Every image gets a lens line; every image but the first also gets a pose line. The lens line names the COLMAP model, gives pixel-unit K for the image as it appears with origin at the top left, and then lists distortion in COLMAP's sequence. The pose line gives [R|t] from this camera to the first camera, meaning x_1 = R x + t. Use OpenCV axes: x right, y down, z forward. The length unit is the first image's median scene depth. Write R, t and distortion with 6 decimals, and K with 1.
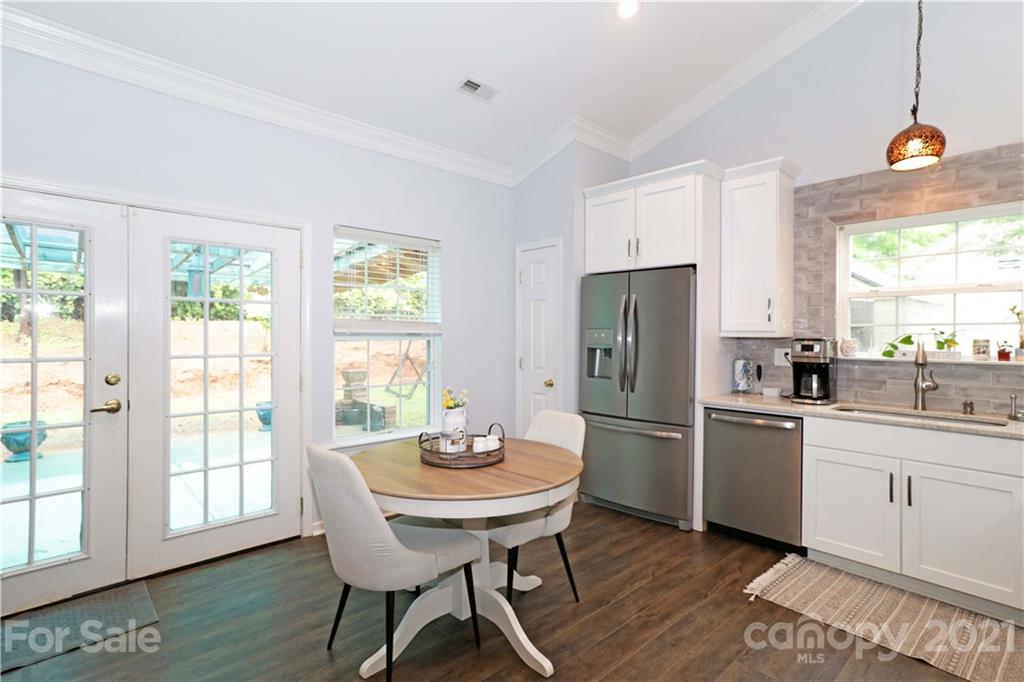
lens RADIAL K [[487.3, 0, 512.0], [0, 487.3, 341.0], [0, 0, 1]] dist [0.024427, 0.000464]
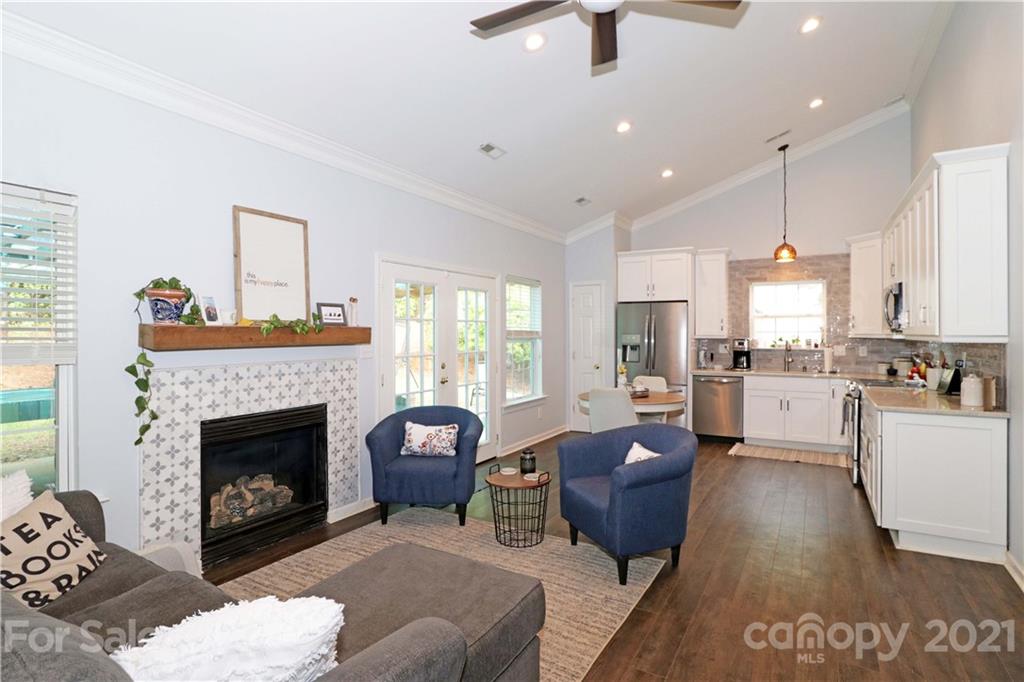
lens RADIAL K [[522.7, 0, 512.0], [0, 522.7, 341.0], [0, 0, 1]] dist [0.028351, 0.000337]
pose [[0.955129, -0.011778, 0.295956, -0.932884], [0.010446, 0.999927, 0.006083, -0.019791], [-0.296006, -0.002718, 0.955182, -0.786236]]
